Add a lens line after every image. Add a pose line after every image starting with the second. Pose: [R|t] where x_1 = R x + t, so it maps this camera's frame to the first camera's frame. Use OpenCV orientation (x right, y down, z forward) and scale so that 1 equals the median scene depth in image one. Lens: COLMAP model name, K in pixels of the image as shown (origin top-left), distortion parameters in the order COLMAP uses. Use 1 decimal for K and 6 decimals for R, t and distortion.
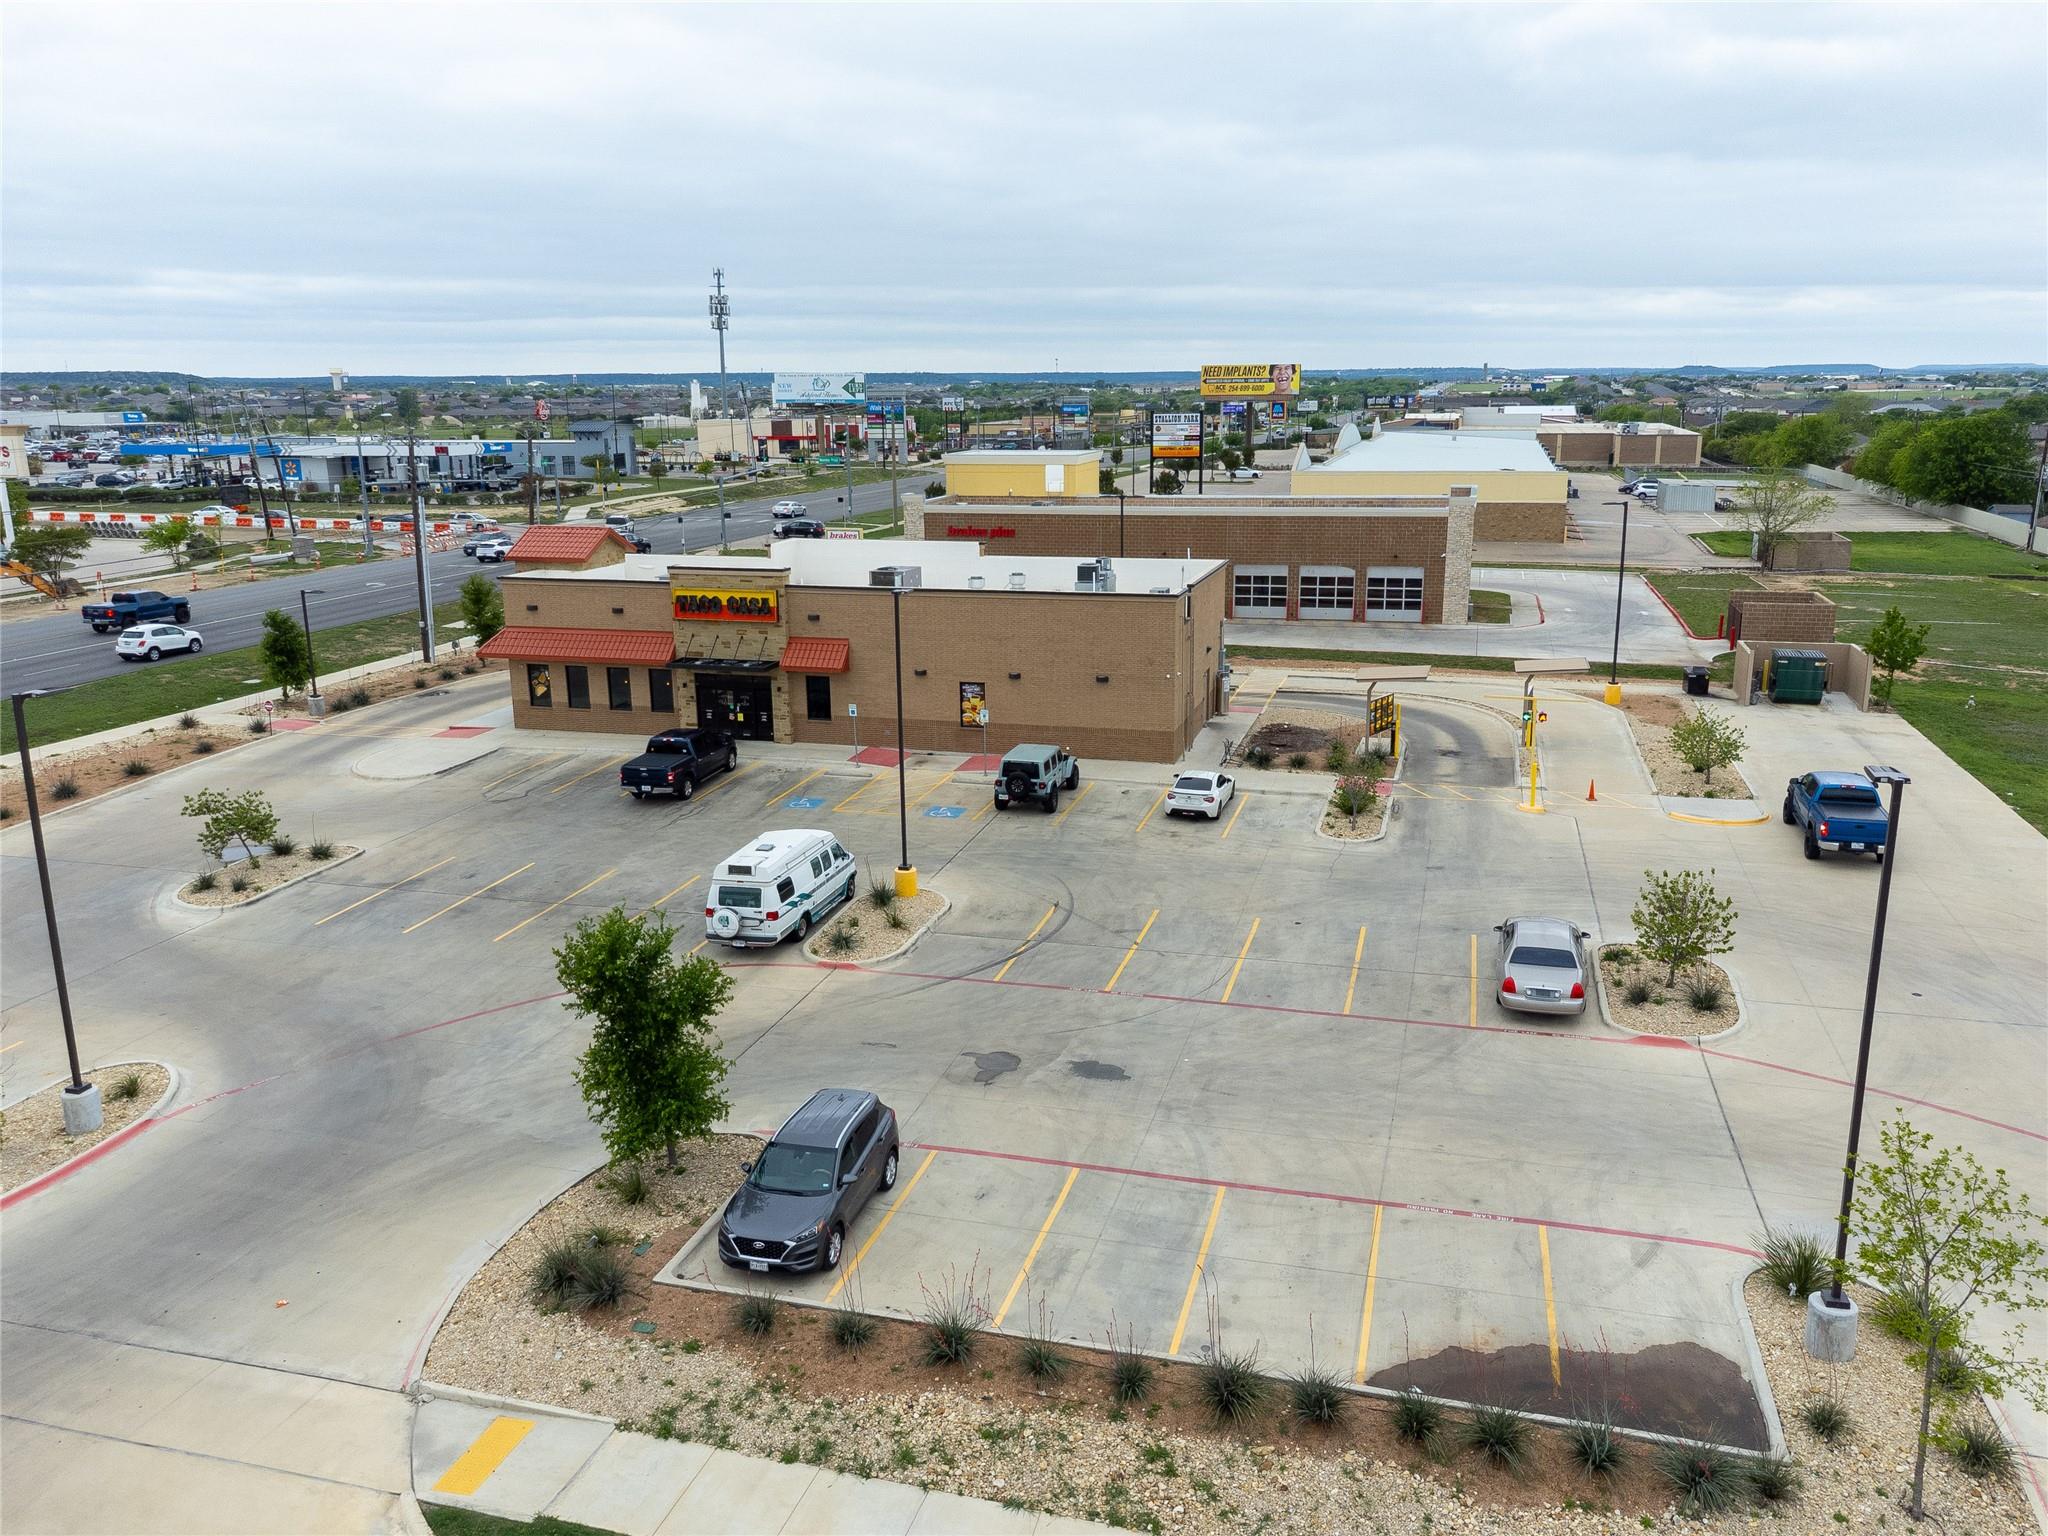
lens RADIAL K [[1578.7, 0, 1024.0], [0, 1578.7, 768.0], [0, 0, 1]] dist [0.048313, -0.068228]
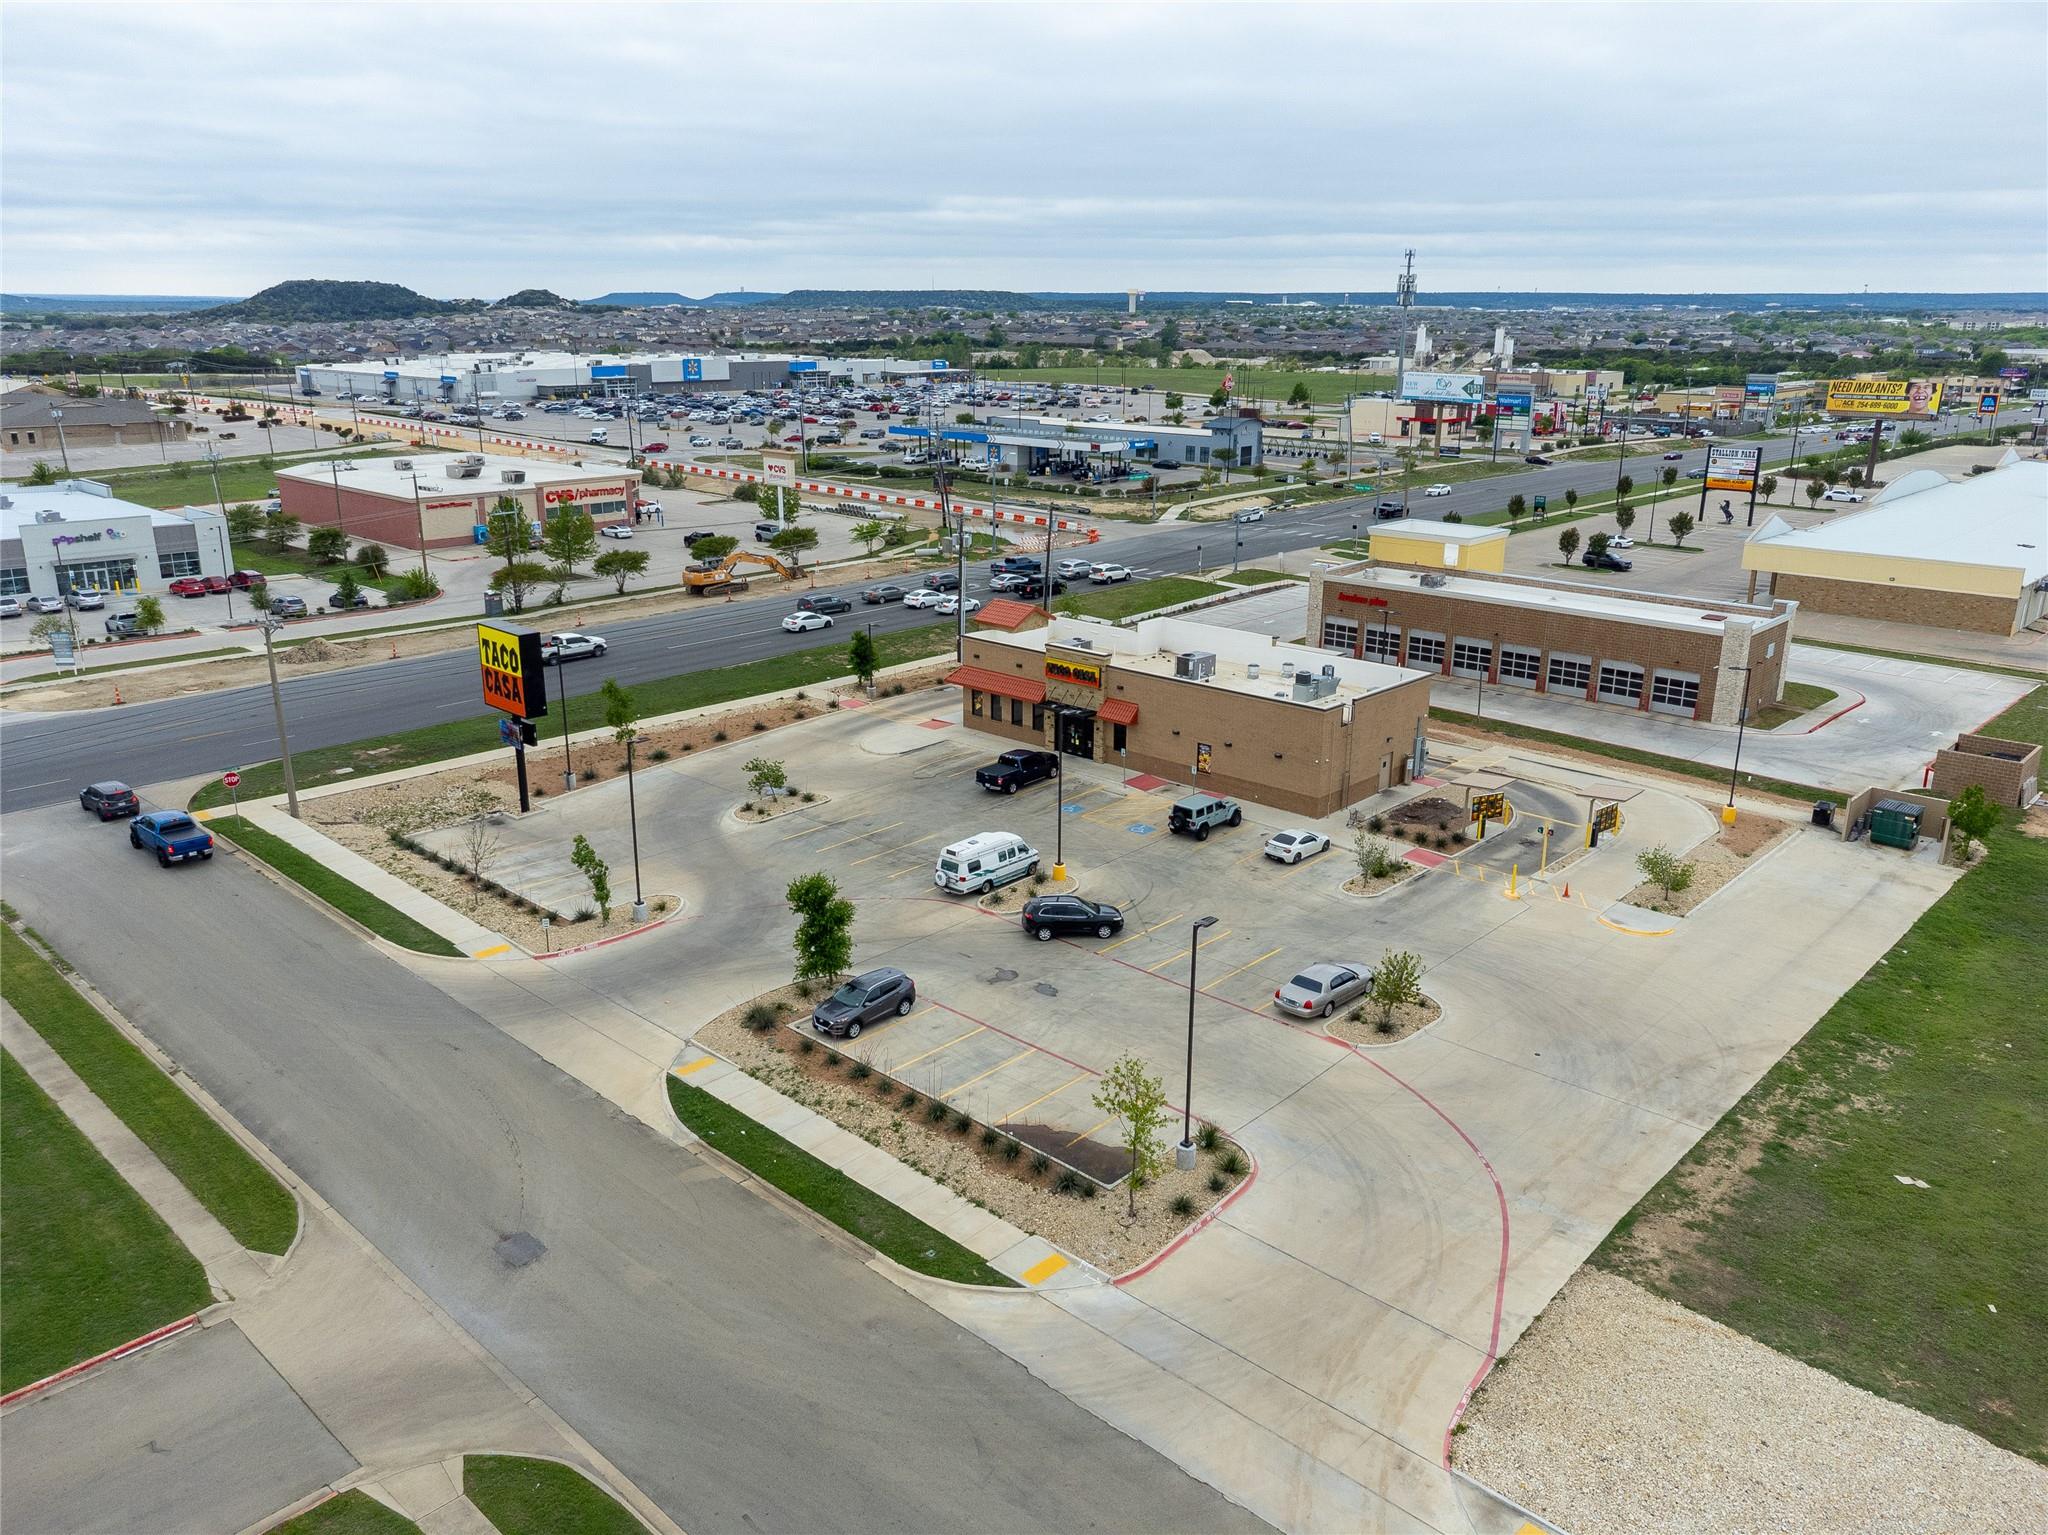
lens RADIAL K [[1528.5, 0, 1001.3], [0, 1528.5, 767.9], [0, 0, 1]] dist [0.047260, -0.062111]
pose [[0.883249, 0.149043, -0.444586, 0.537908], [-0.121452, 0.988500, 0.090098, -0.166737], [0.452902, -0.025583, 0.891193, -0.487658]]
